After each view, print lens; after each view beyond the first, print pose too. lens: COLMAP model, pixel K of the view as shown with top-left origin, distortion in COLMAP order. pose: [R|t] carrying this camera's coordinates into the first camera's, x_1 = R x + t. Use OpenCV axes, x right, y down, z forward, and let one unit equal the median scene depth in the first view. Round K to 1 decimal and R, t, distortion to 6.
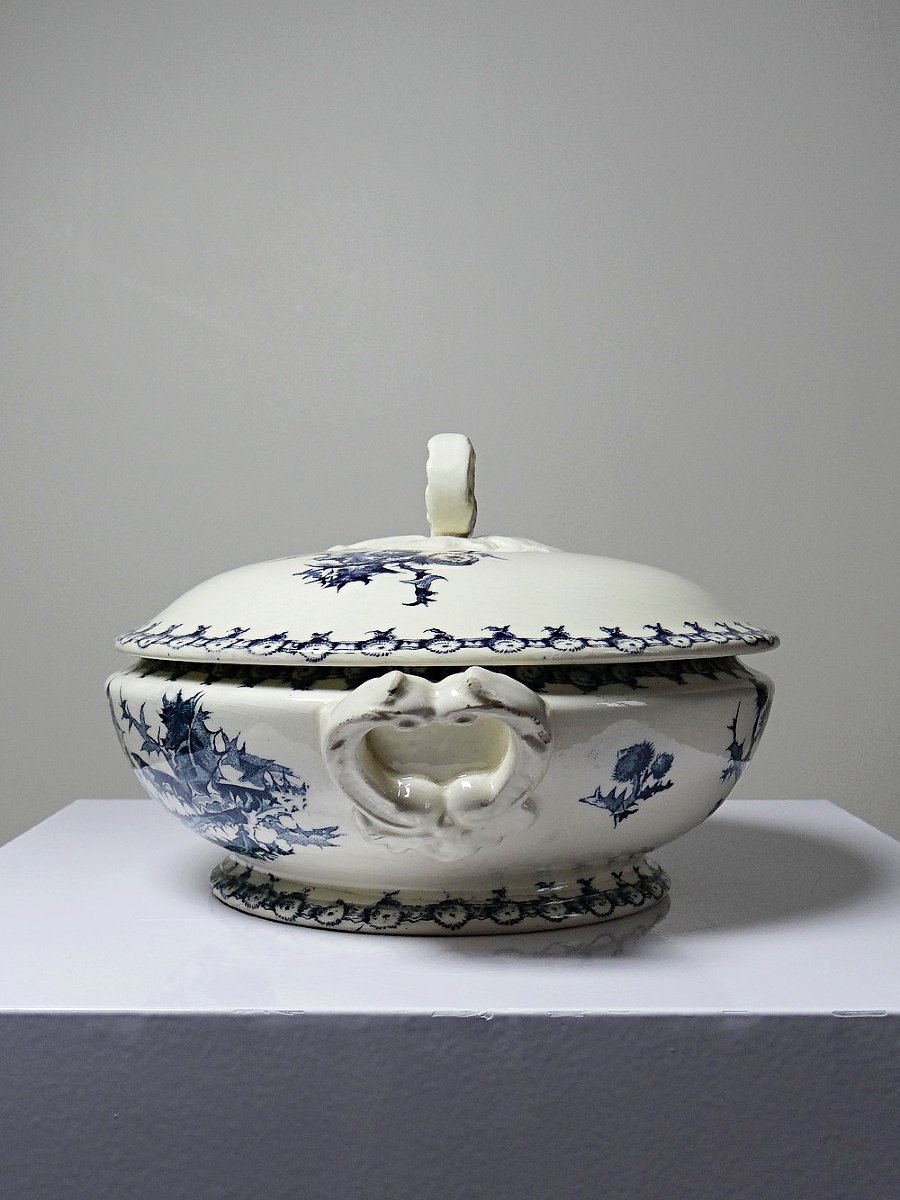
lens RADIAL K [[1488.1, 0, 453.3], [0, 1488.1, 603.1], [0, 0, 1]] dist [-0.006069, 0.000000]
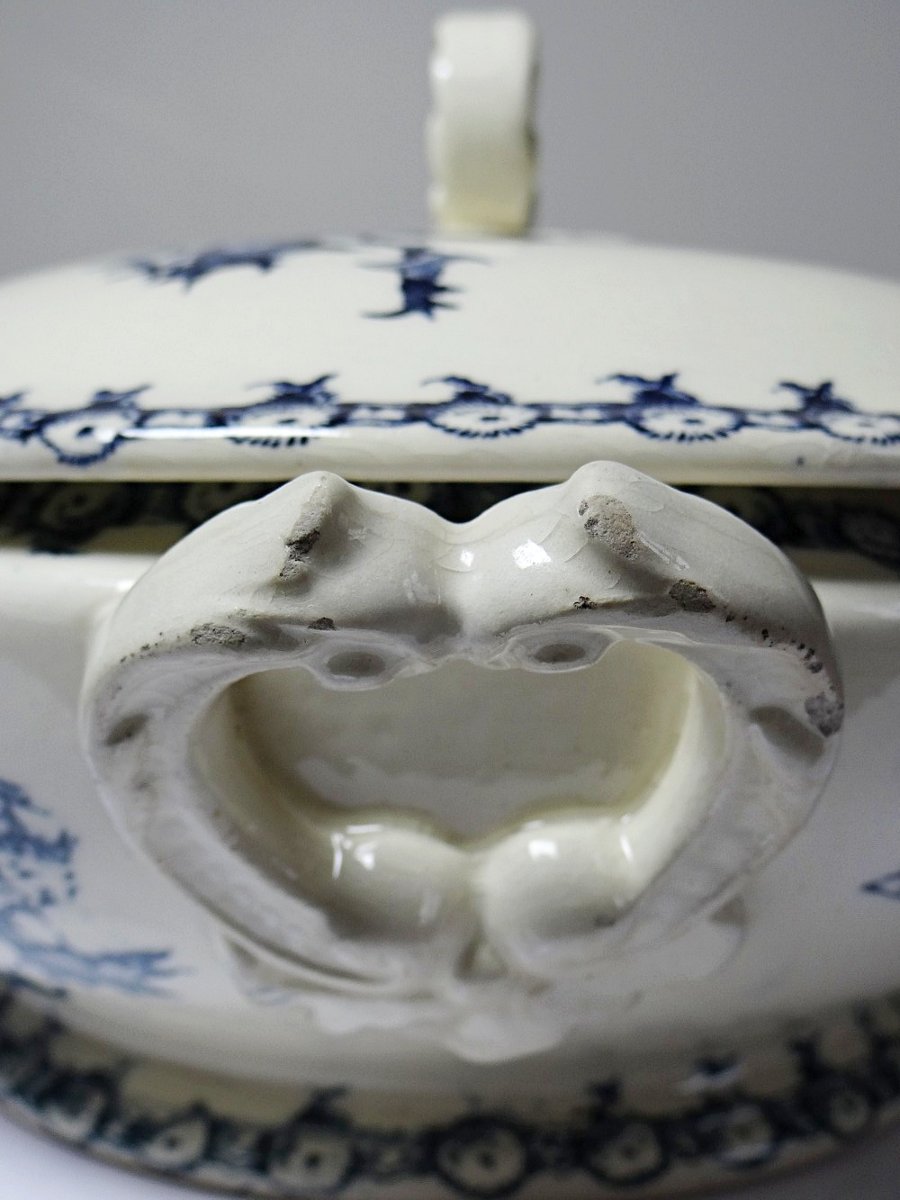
lens RADIAL K [[1488.1, 0, 452.1], [0, 1488.1, 605.3], [0, 0, 1]] dist [-0.006069, 0.000000]
pose [[0.999891, 0.014707, 0.001546, -0.012978], [-0.014766, 0.998670, 0.049408, 0.052380], [-0.000817, -0.049425, 0.998777, 0.673016]]
